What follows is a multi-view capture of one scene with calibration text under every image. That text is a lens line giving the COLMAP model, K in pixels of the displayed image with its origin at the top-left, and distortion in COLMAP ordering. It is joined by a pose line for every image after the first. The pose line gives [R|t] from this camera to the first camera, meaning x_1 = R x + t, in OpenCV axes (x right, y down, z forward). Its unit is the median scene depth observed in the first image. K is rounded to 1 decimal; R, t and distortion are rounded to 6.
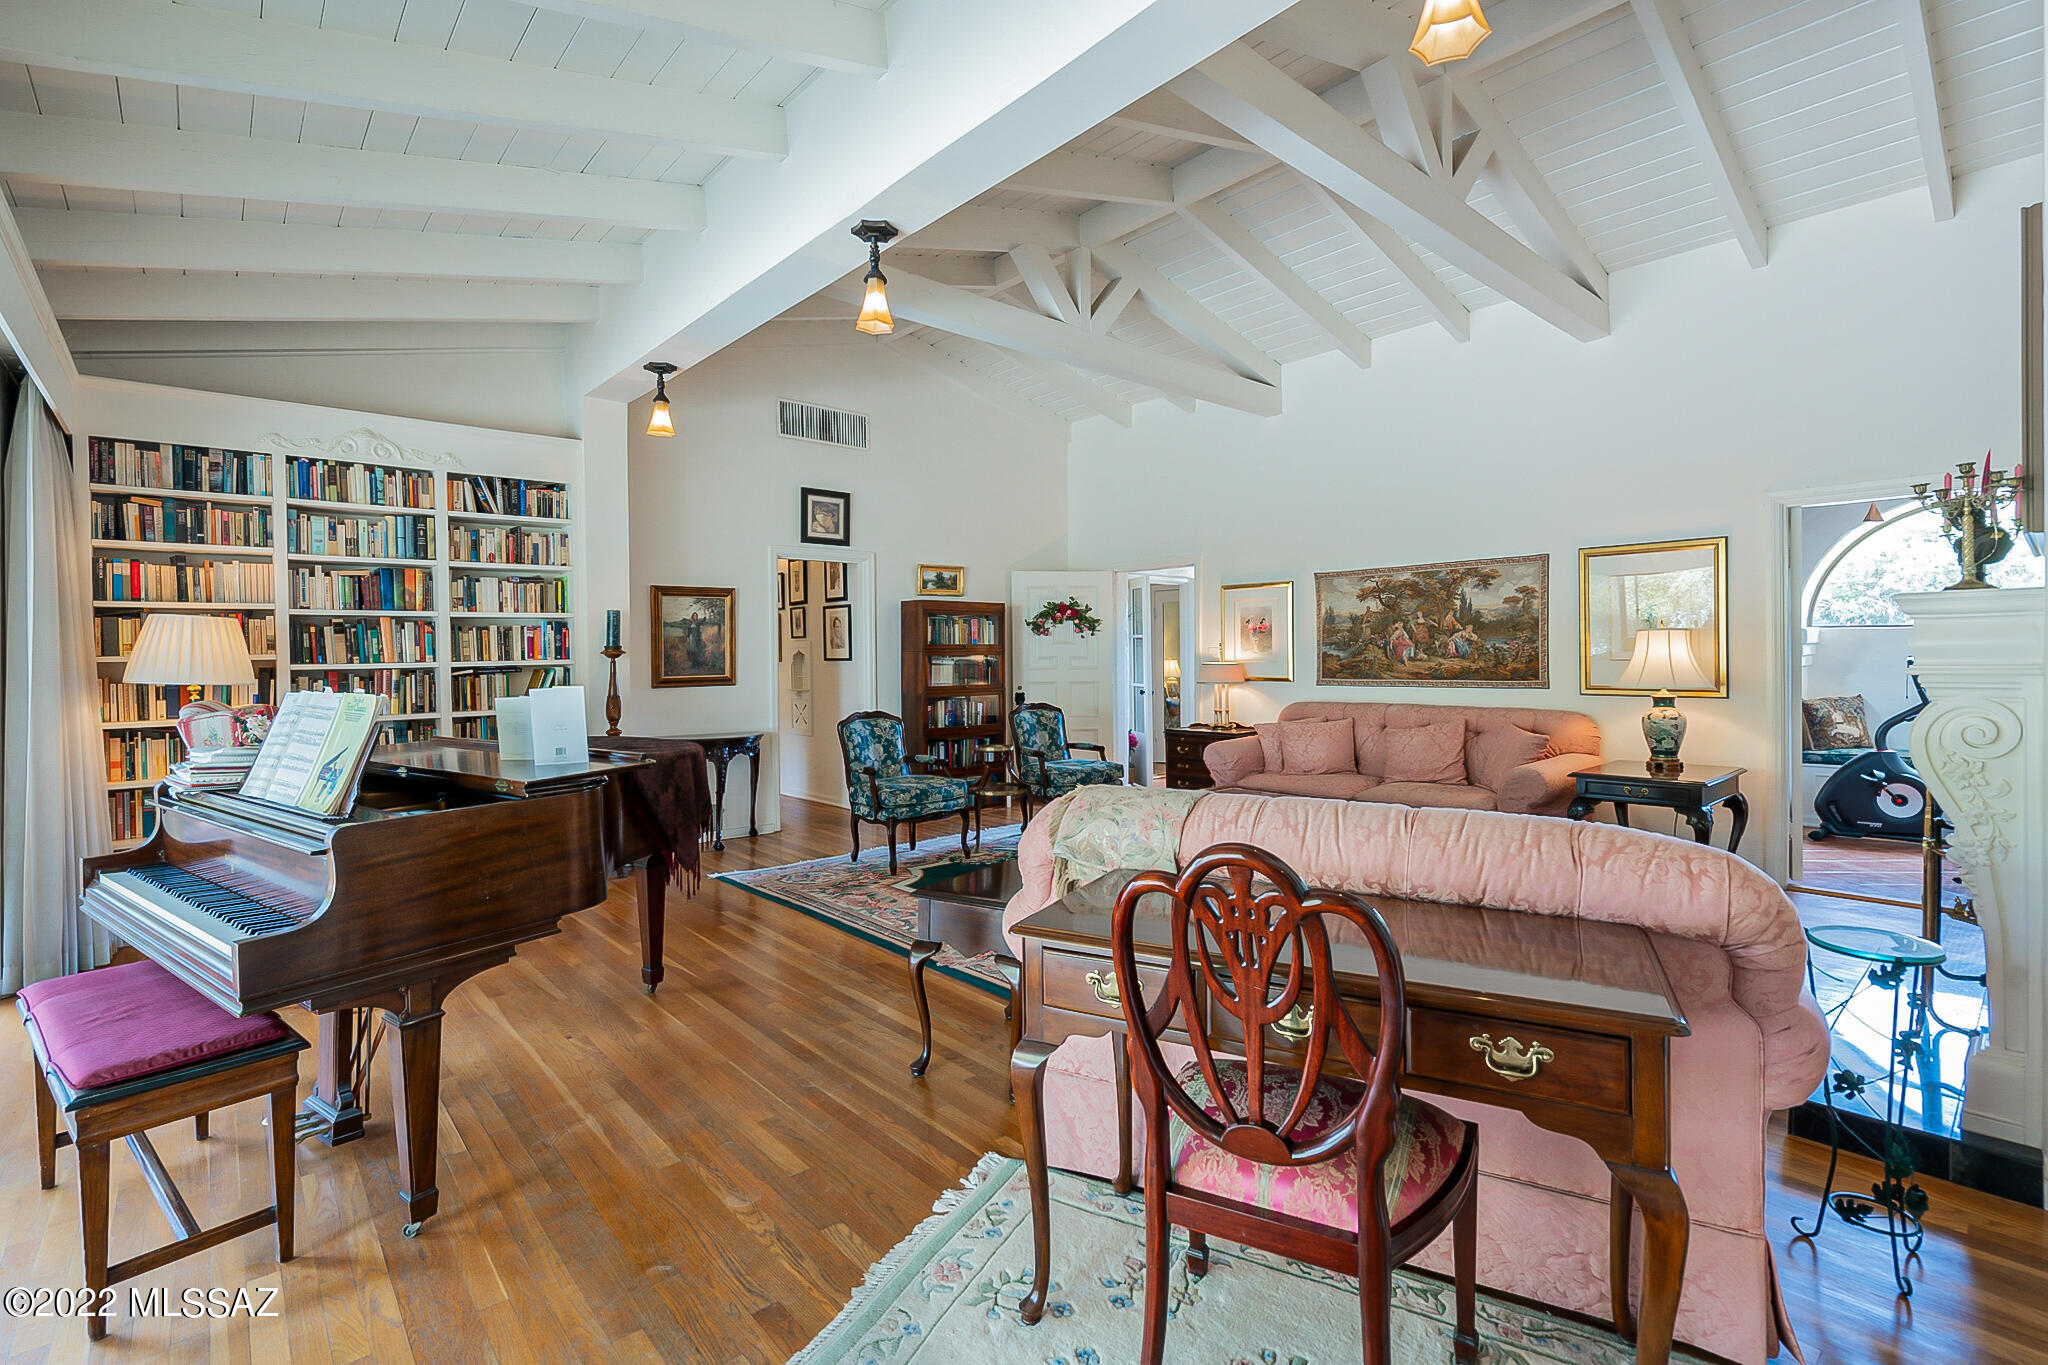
lens RADIAL K [[931.7, 0, 1016.6], [0, 931.7, 670.9], [0, 0, 1]] dist [-0.005980, 0.001978]
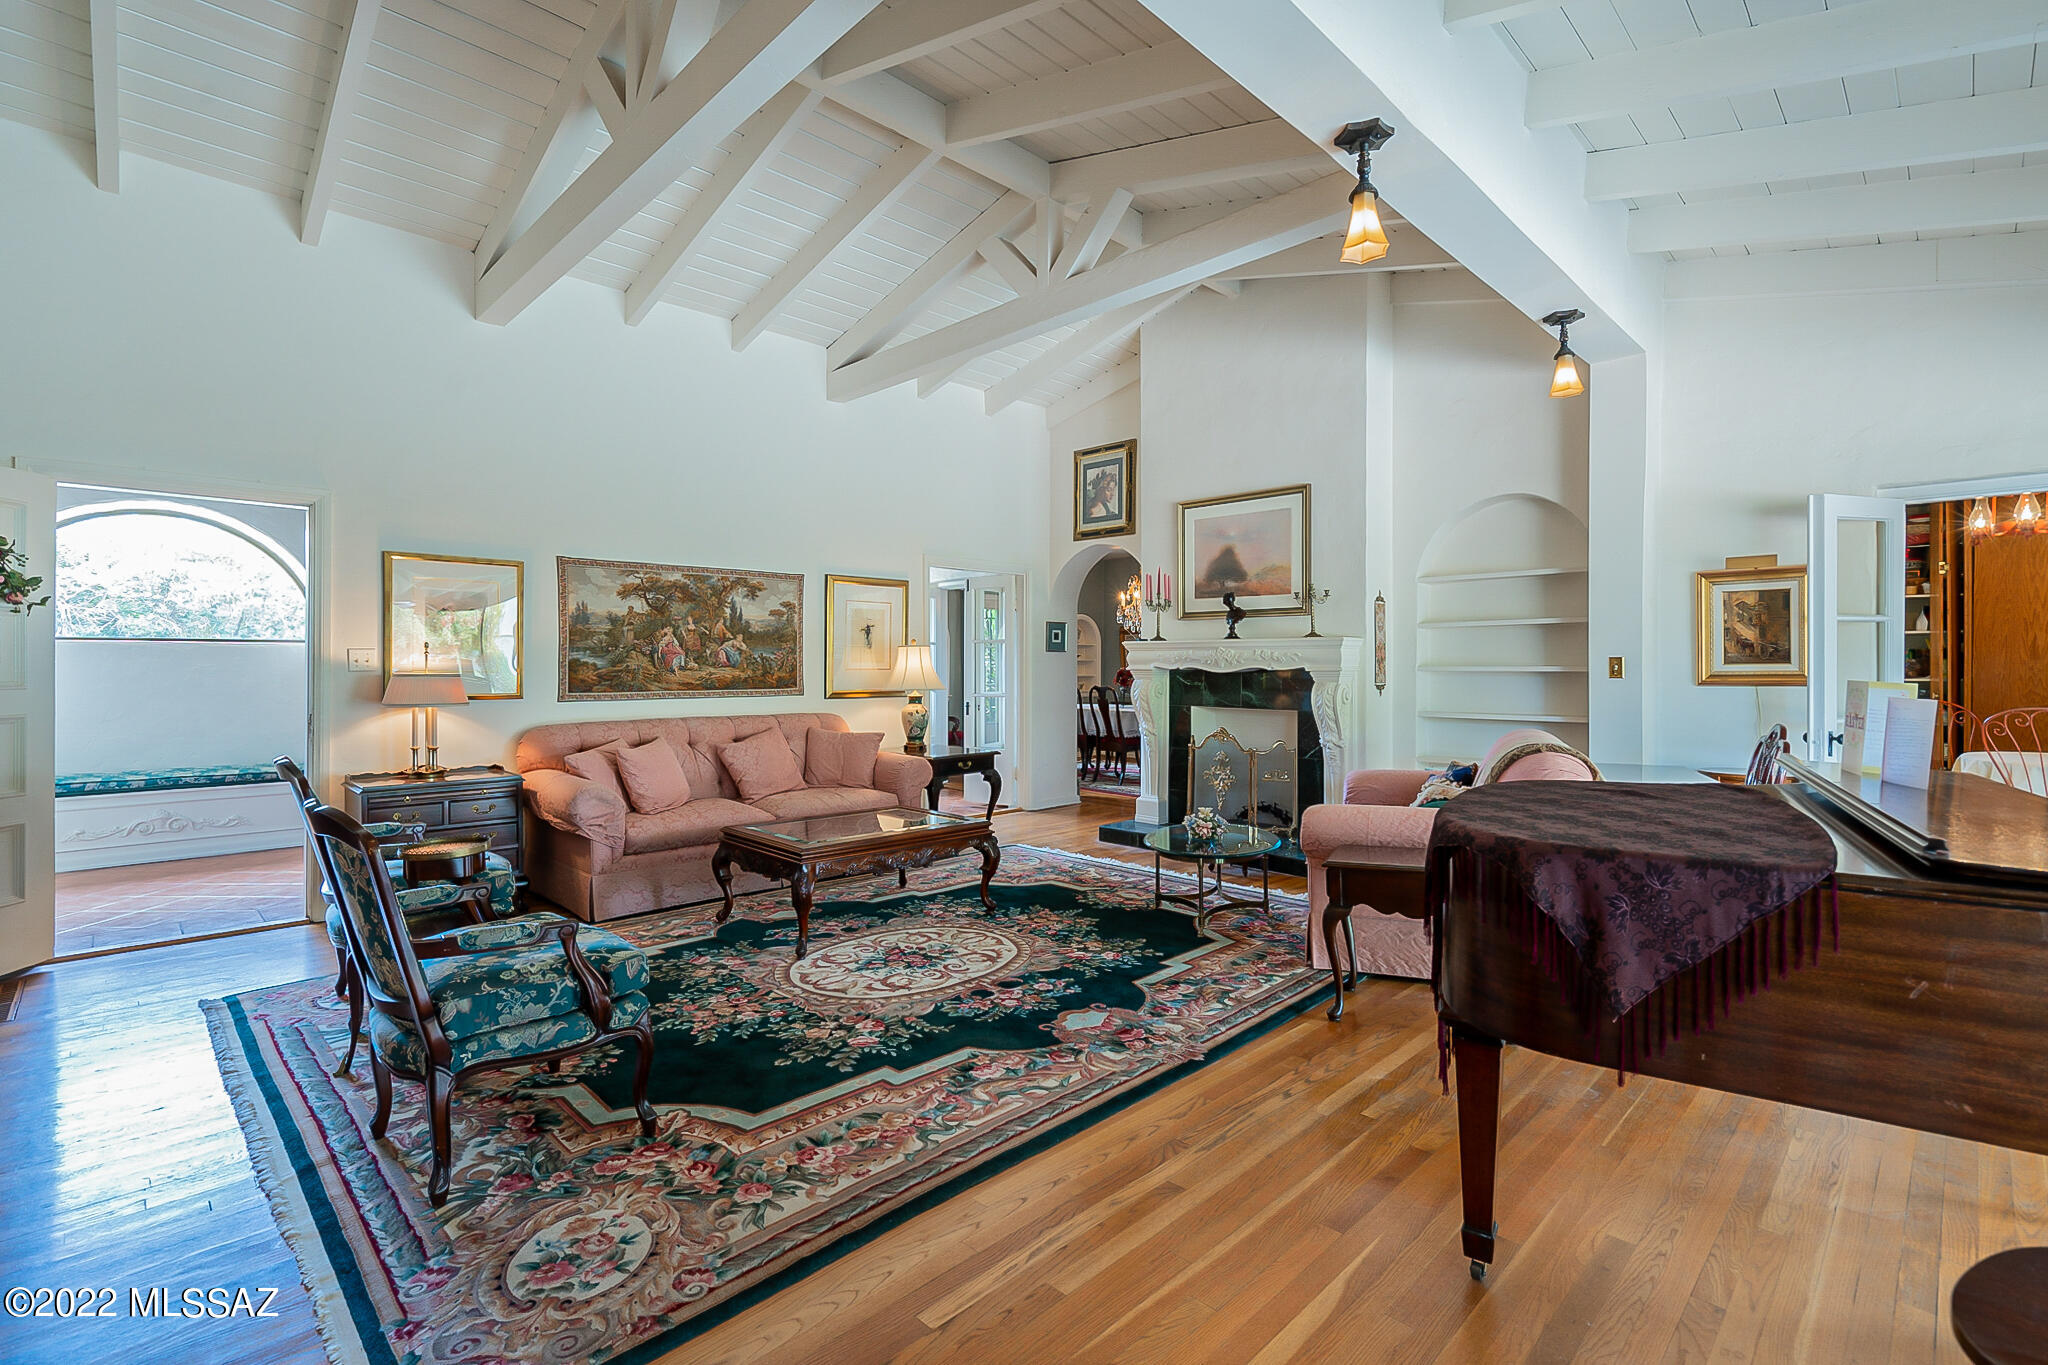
lens RADIAL K [[931.7, 0, 1032.6], [0, 931.7, 671.3], [0, 0, 1]] dist [-0.005980, 0.001978]
pose [[-0.083282, 0.004612, 0.996515, -0.528398], [0.018371, 0.999826, -0.003092, -0.000655], [-0.996357, 0.018049, -0.083352, 0.755435]]
